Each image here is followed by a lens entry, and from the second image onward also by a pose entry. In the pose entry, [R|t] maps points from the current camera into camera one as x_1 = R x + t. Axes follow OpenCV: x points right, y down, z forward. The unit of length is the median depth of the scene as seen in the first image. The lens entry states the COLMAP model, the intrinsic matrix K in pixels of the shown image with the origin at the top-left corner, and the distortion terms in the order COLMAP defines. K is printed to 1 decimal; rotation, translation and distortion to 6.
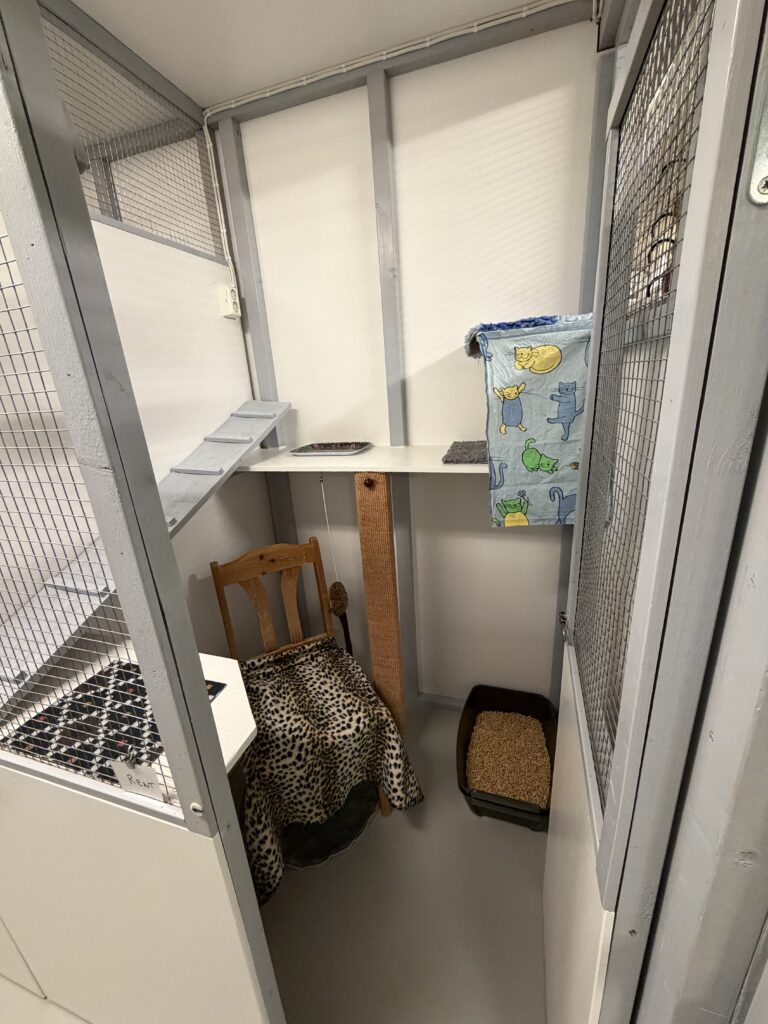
lens RADIAL K [[413.8, 0, 387.9], [0, 413.8, 511.9], [0, 0, 1]] dist [-0.004235, -0.000352]
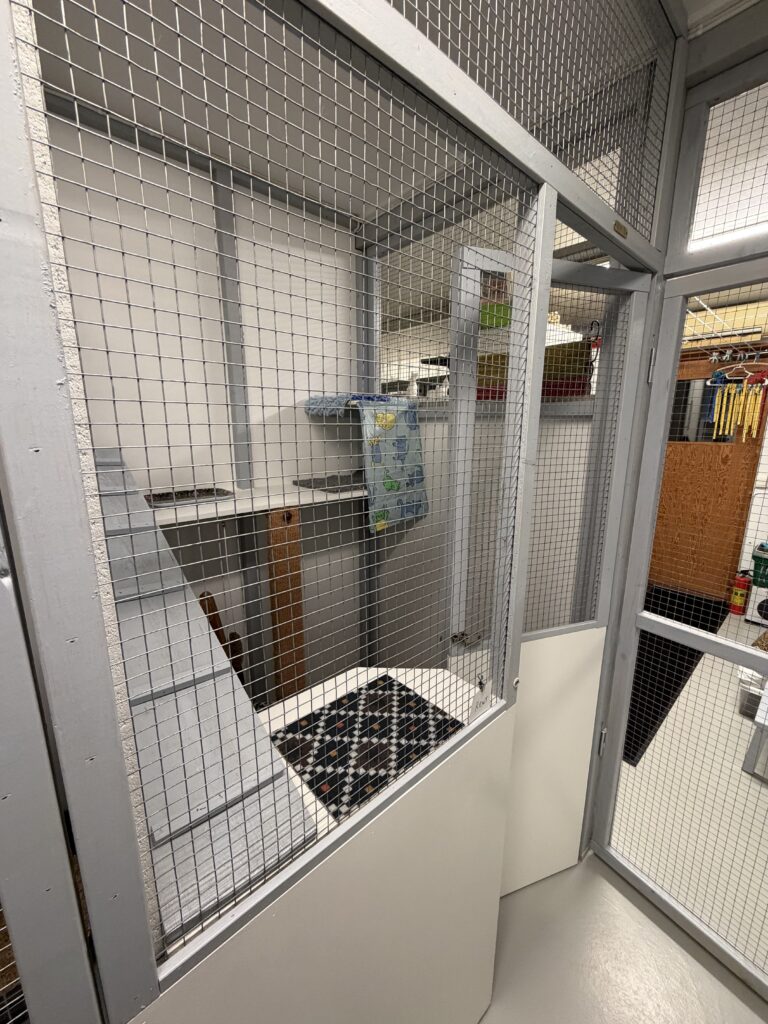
lens RADIAL K [[413.8, 0, 383.6], [0, 413.8, 513.4], [0, 0, 1]] dist [-0.004235, -0.000352]
pose [[0.508703, -0.125175, 0.851794, -0.969330], [0.231256, 0.972881, 0.004860, -0.027833], [-0.829302, 0.194510, 0.523855, 0.212878]]
